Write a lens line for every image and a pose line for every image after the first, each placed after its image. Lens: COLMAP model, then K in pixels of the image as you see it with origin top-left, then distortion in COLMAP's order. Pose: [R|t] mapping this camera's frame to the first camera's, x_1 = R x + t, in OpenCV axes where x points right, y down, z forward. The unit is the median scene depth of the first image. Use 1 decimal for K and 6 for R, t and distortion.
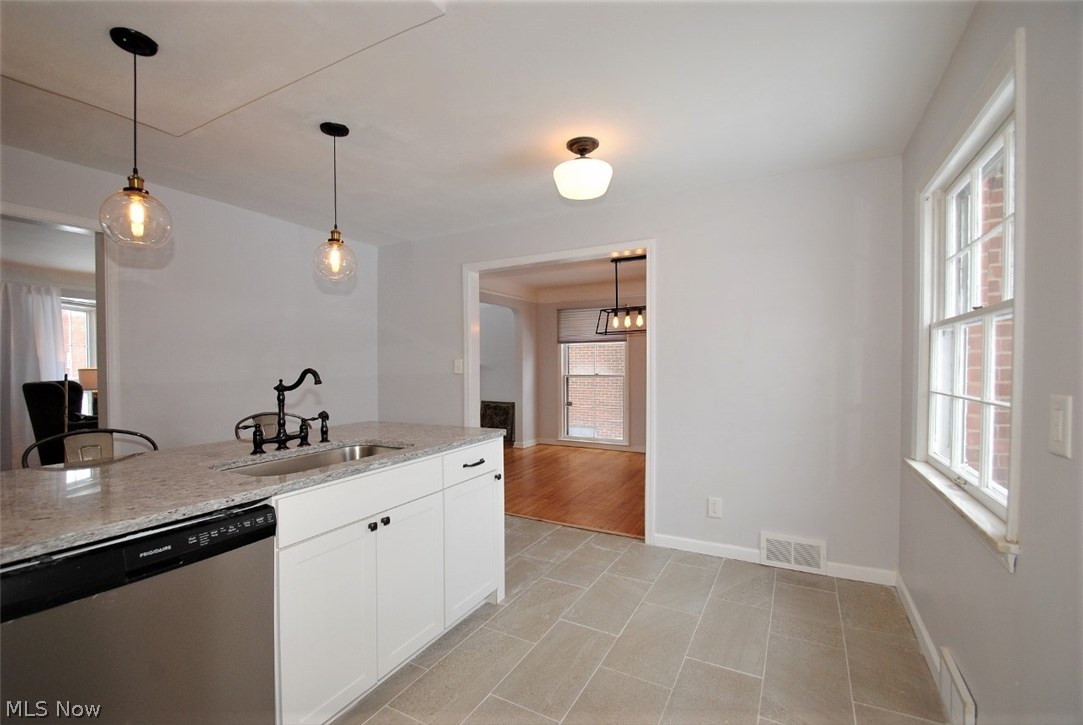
lens RADIAL K [[438.8, 0, 541.5], [0, 438.8, 362.5], [0, 0, 1]] dist [-0.000416, -0.000048]
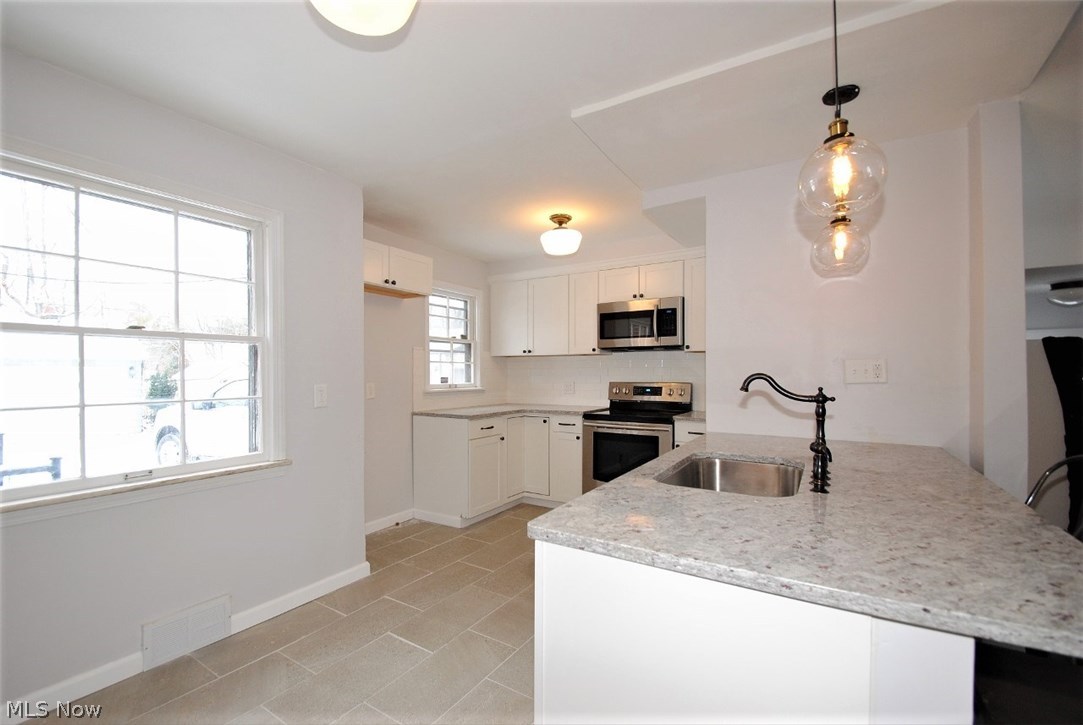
lens RADIAL K [[495.0, 0, 543.3], [0, 495.0, 375.8], [0, 0, 1]] dist [-0.002124, -0.000775]
pose [[-0.999432, 0.012391, 0.031334, -0.132419], [0.012410, 0.999923, 0.000430, 0.012178], [-0.031326, 0.000819, -0.999509, 1.881159]]
